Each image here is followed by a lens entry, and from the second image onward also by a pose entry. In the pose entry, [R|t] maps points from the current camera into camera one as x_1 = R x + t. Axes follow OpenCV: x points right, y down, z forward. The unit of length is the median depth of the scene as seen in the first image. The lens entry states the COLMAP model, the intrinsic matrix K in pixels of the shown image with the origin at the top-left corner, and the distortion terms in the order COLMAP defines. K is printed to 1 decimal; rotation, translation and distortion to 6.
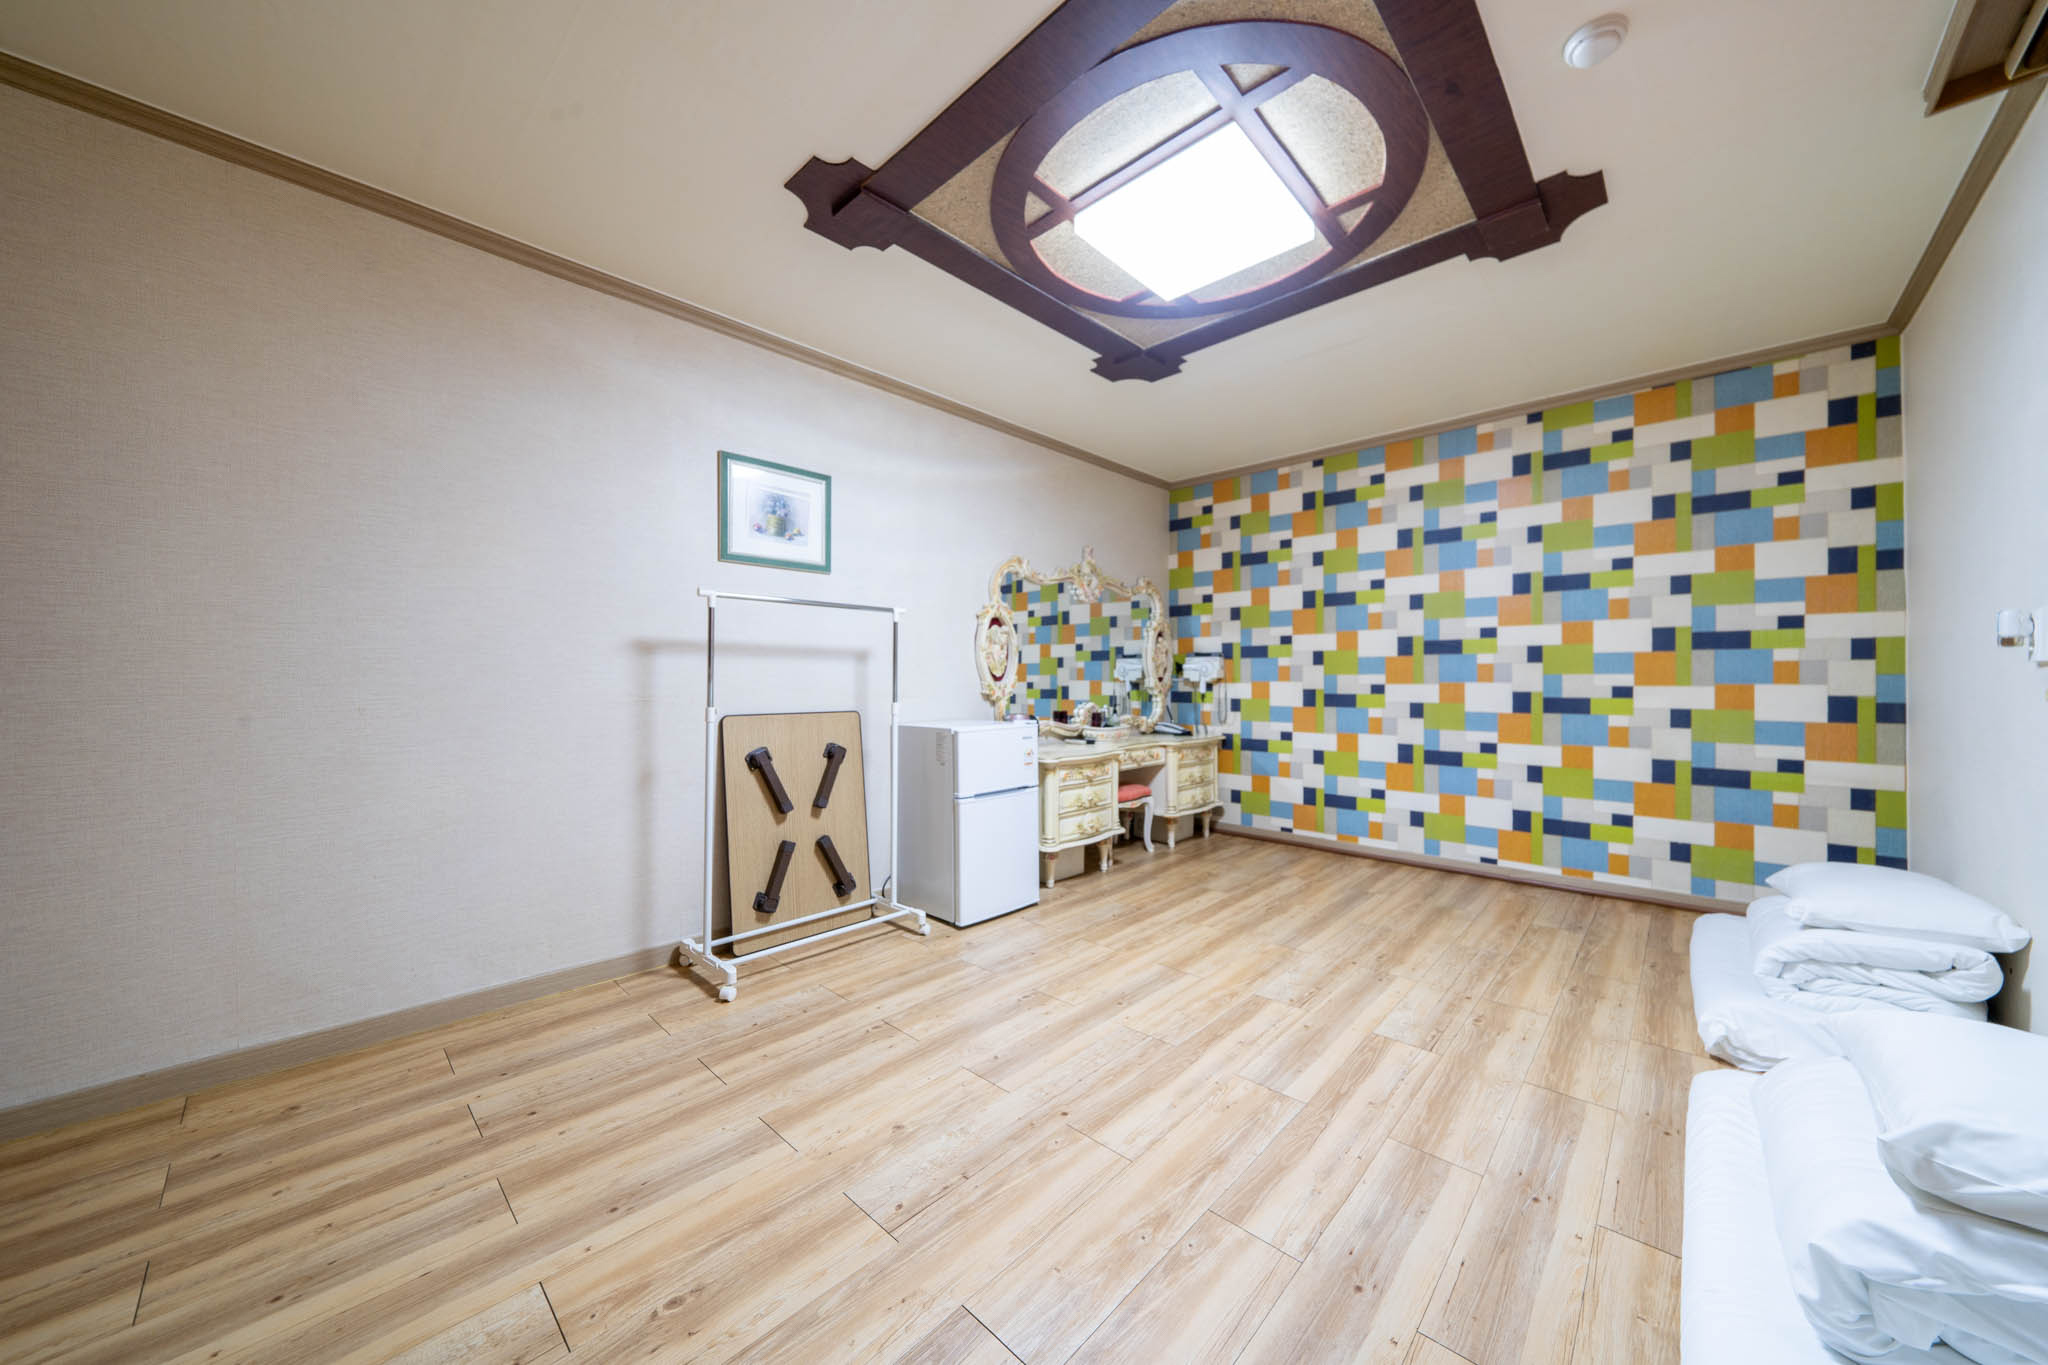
lens RADIAL K [[702.4, 0, 1022.2], [0, 702.4, 677.4], [0, 0, 1]] dist [-0.001769, -0.000164]
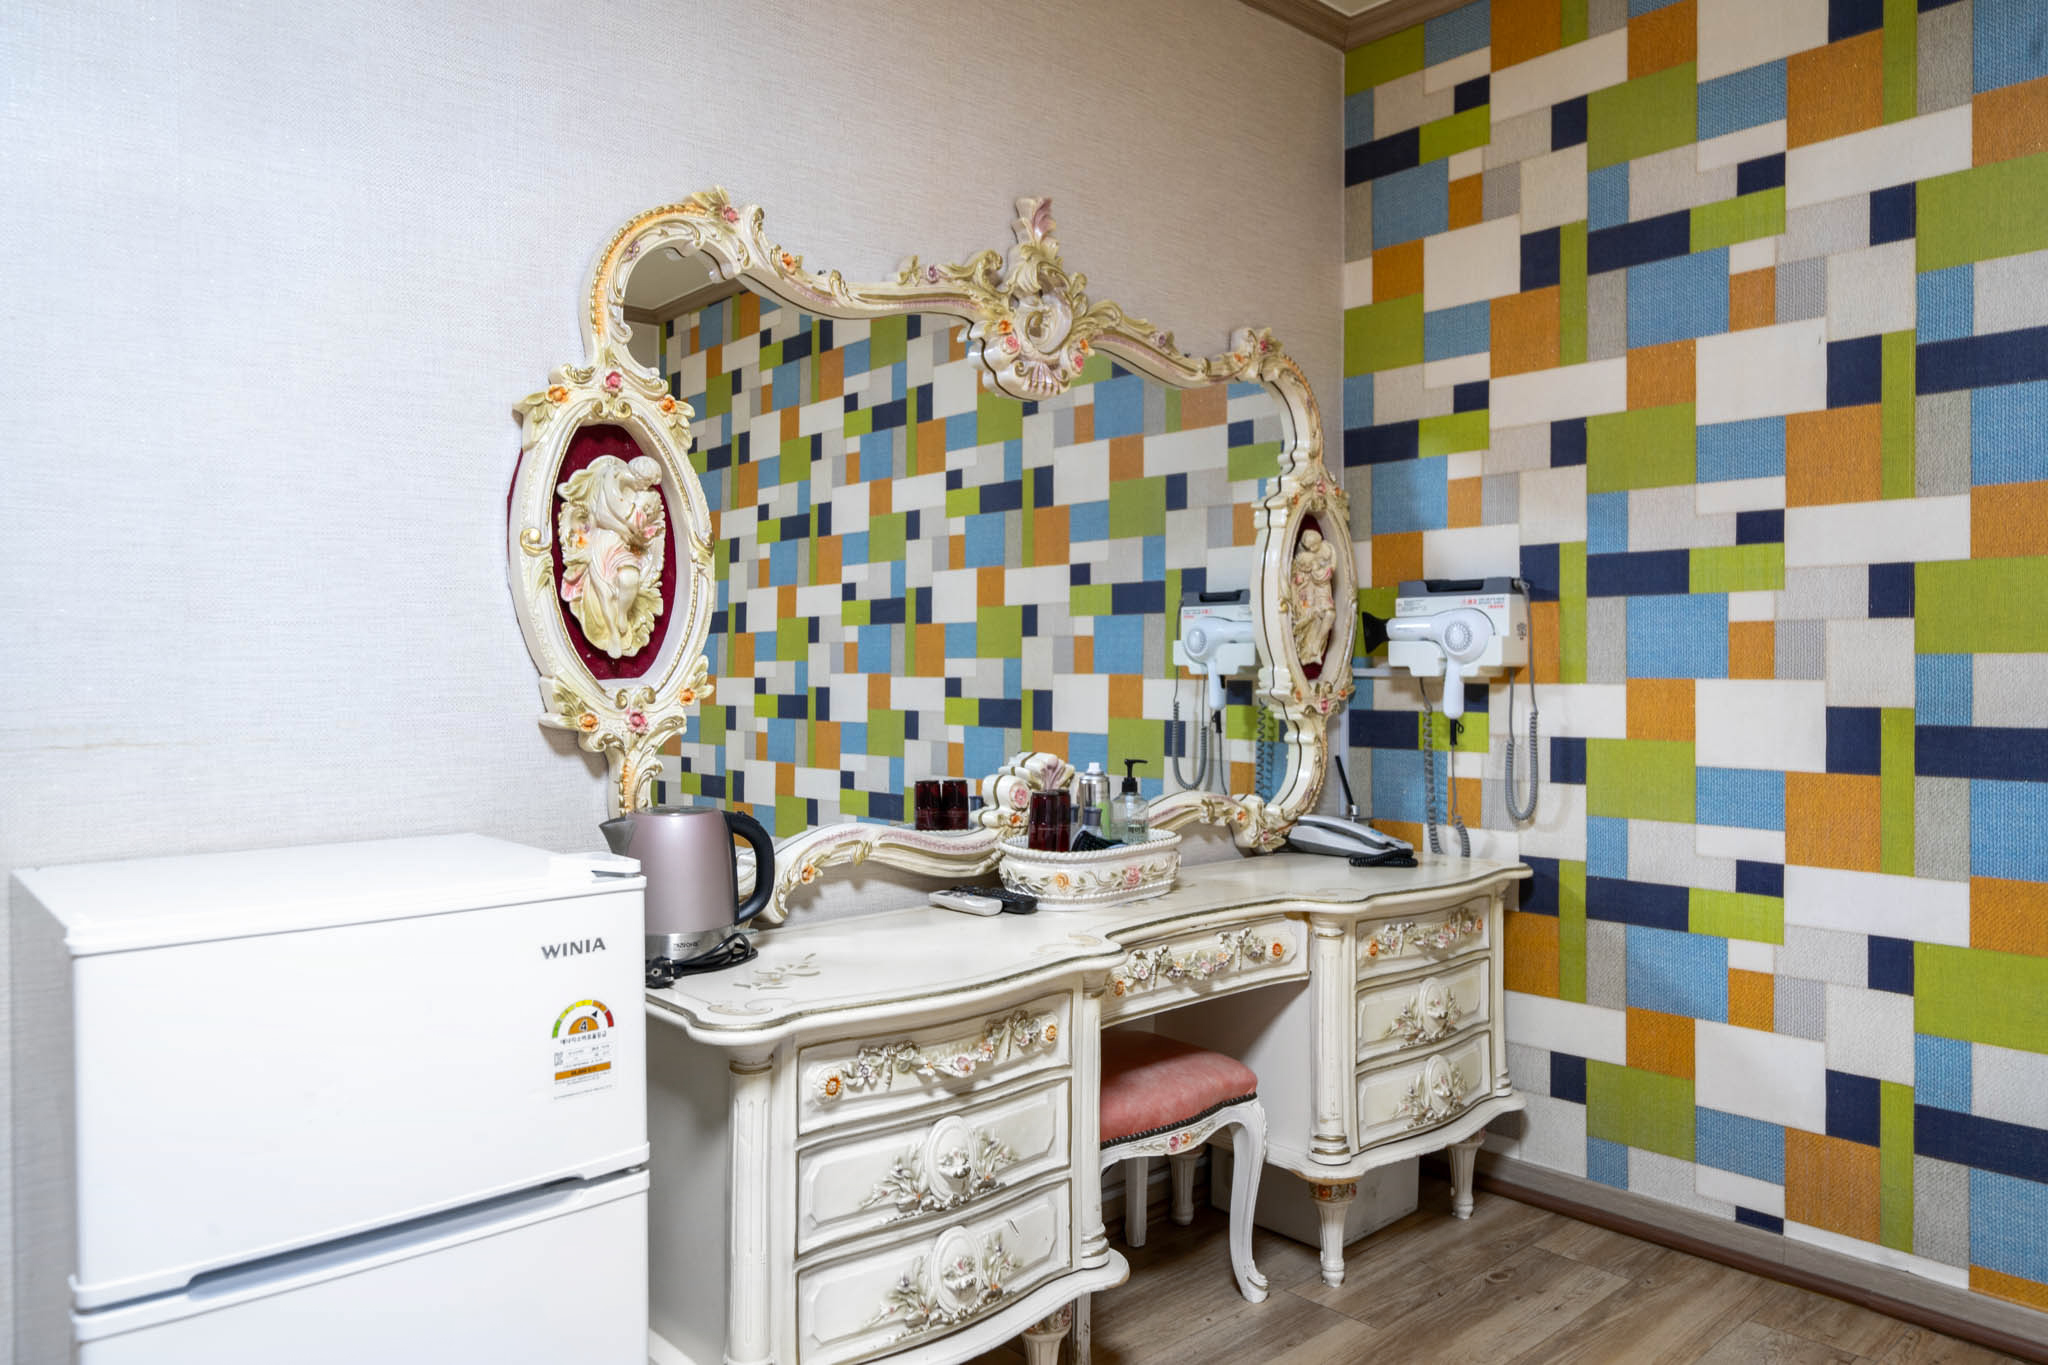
lens RADIAL K [[1382.4, 0, 1026.7], [0, 1382.4, 682.7], [0, 0, 1]] dist [-0.007209, 0.000863]
pose [[0.997928, 0.000426, -0.064343, 0.120070], [0.000319, 0.999933, 0.011560, 0.001005], [0.064344, -0.011557, 0.997861, 0.426035]]
